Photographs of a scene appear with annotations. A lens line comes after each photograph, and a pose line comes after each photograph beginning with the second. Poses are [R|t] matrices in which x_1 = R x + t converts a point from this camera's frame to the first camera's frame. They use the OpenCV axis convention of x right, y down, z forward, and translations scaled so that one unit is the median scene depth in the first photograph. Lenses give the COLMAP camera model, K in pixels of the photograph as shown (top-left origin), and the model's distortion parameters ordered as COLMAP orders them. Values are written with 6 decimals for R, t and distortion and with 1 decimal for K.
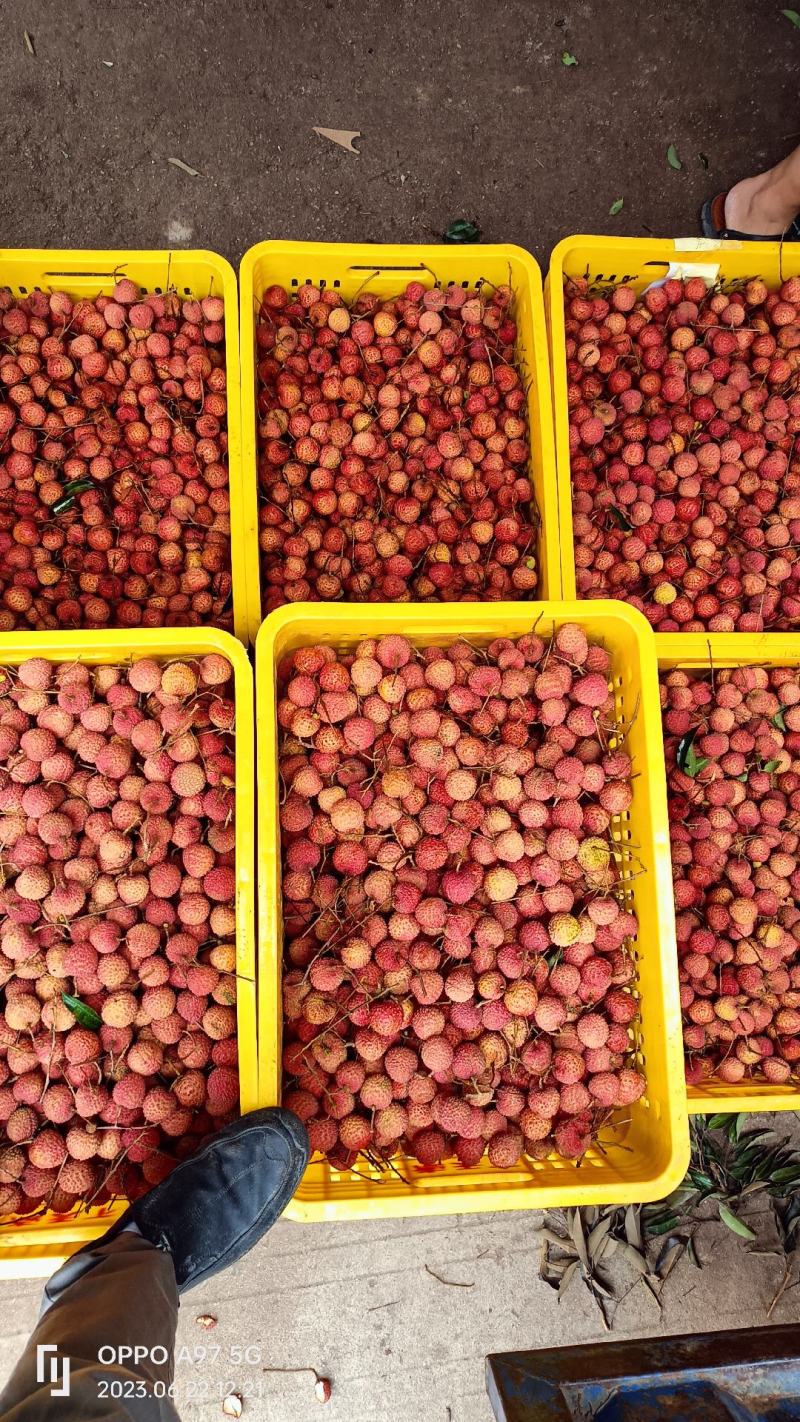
lens RADIAL K [[1067.9, 0, 407.6], [0, 1067.9, 713.8], [0, 0, 1]] dist [0.028267, -0.028487]
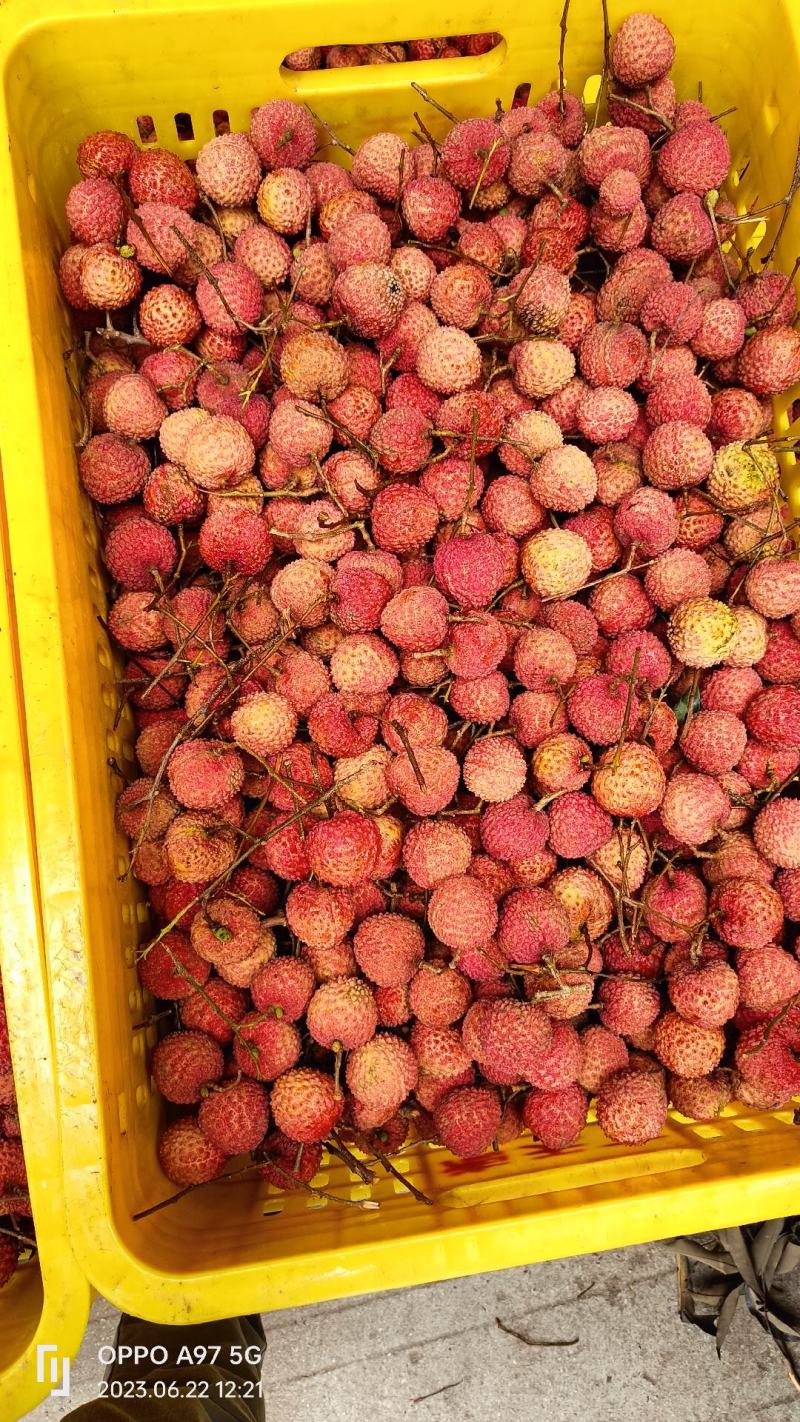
lens RADIAL K [[1067.9, 0, 406.2], [0, 1067.9, 716.4], [0, 0, 1]] dist [0.028267, -0.028487]
pose [[0.992773, -0.119528, -0.010674, 0.017847], [0.119532, 0.992830, -0.000355, 0.222304], [0.010640, -0.000923, 0.999943, 0.521438]]
